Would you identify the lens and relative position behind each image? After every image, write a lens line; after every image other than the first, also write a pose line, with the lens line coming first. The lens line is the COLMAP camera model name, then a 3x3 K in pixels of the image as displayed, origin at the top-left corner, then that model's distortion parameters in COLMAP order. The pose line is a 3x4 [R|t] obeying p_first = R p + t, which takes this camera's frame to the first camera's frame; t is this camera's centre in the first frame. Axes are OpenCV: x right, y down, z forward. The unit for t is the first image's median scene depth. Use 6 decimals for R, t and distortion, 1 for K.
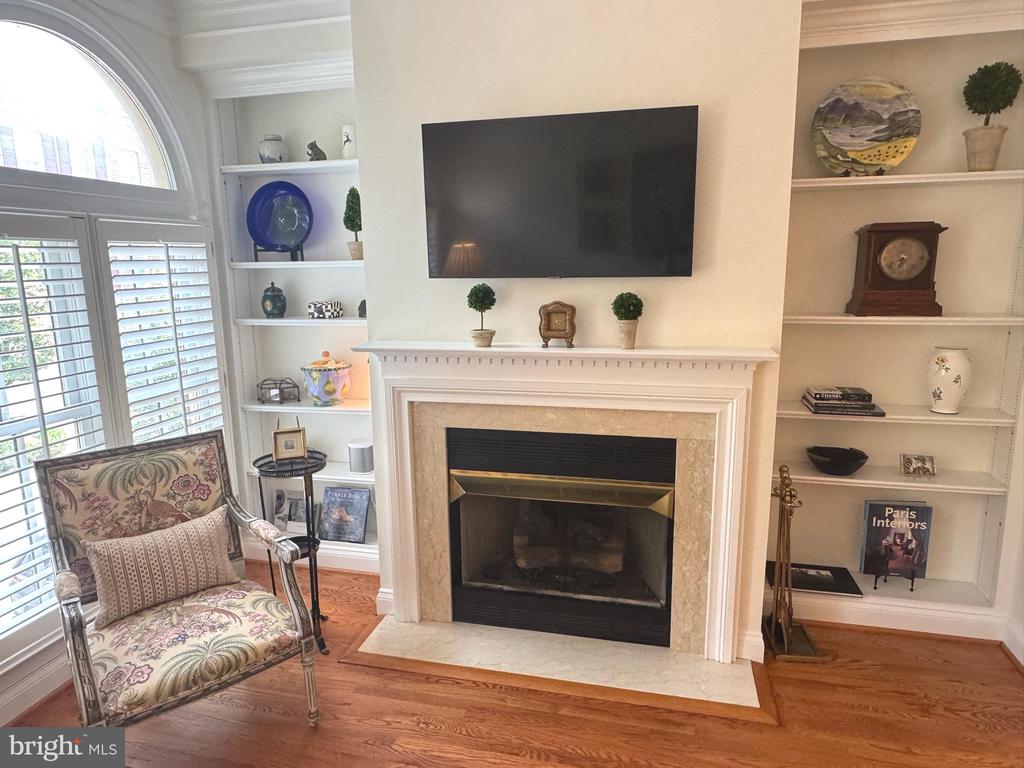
lens RADIAL K [[653.8, 0, 512.0], [0, 653.8, 384.0], [0, 0, 1]] dist [0.000491, 0.001145]
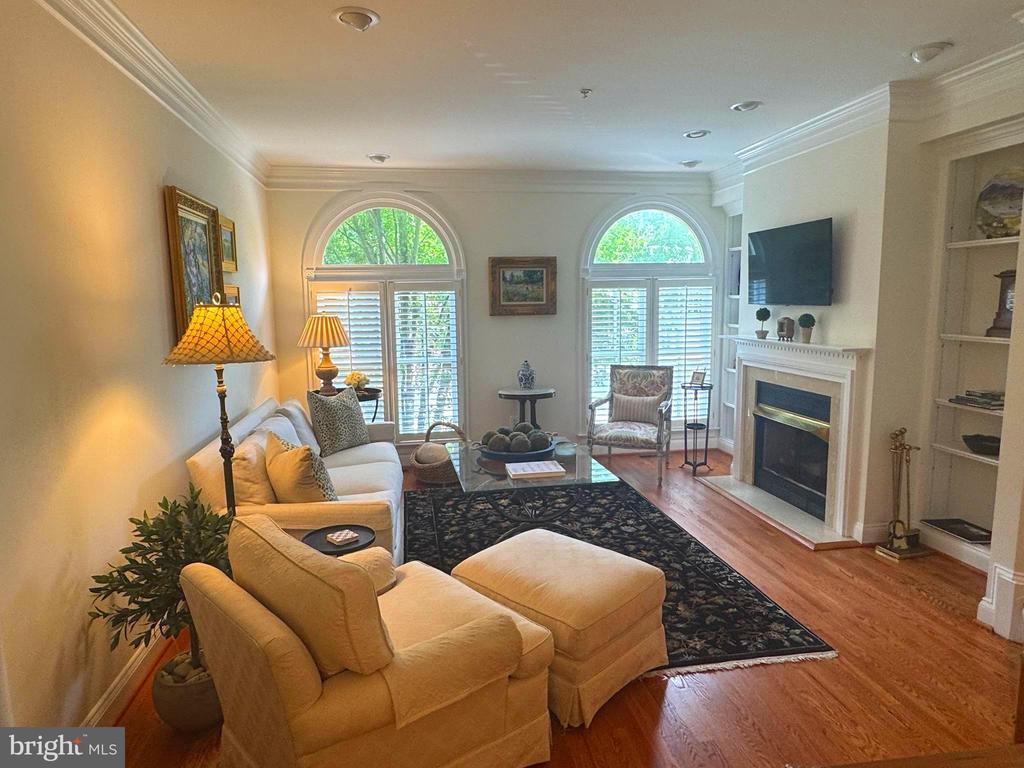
lens RADIAL K [[636.3, 0, 512.0], [0, 636.3, 384.0], [0, 0, 1]] dist [0.002118, 0.000949]
pose [[0.405188, 0.129556, -0.905007, 1.438863], [-0.159072, 0.984799, 0.069759, 0.065560], [0.900288, 0.115695, 0.419637, -0.498106]]
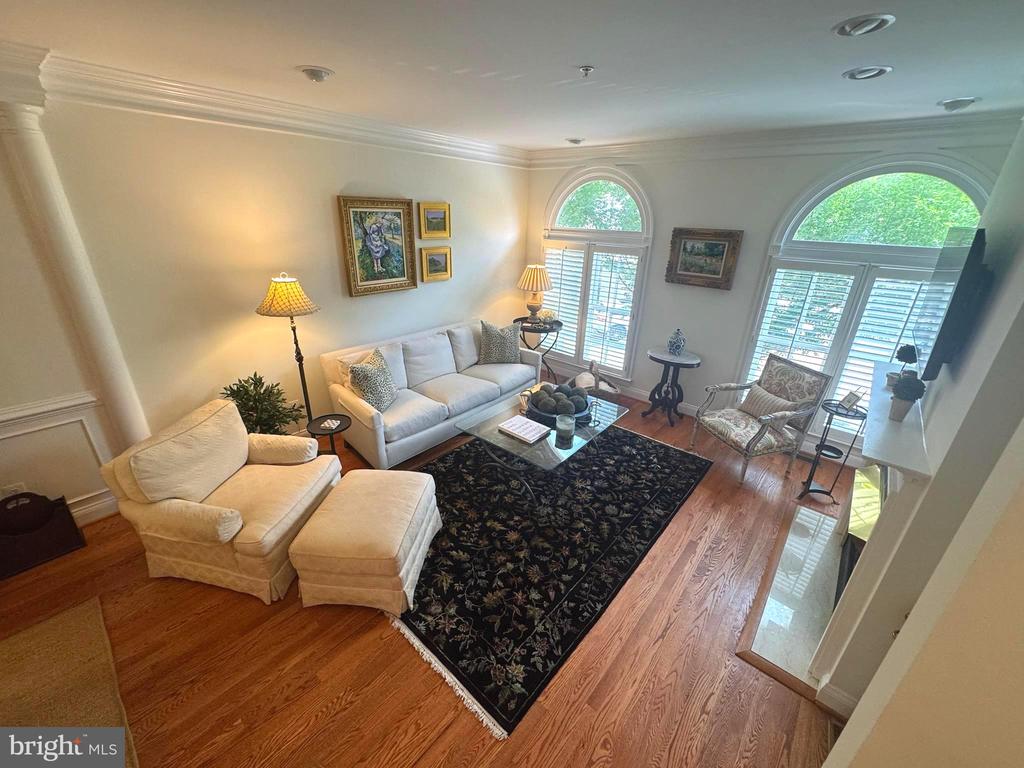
lens RADIAL K [[411.4, 0, 512.0], [0, 411.4, 384.0], [0, 0, 1]] dist [0.000300, -0.000057]
pose [[-0.451142, 0.346773, -0.822325, 1.076839], [-0.184759, 0.865170, 0.466203, -0.326954], [0.873118, 0.362256, -0.326245, 0.564018]]
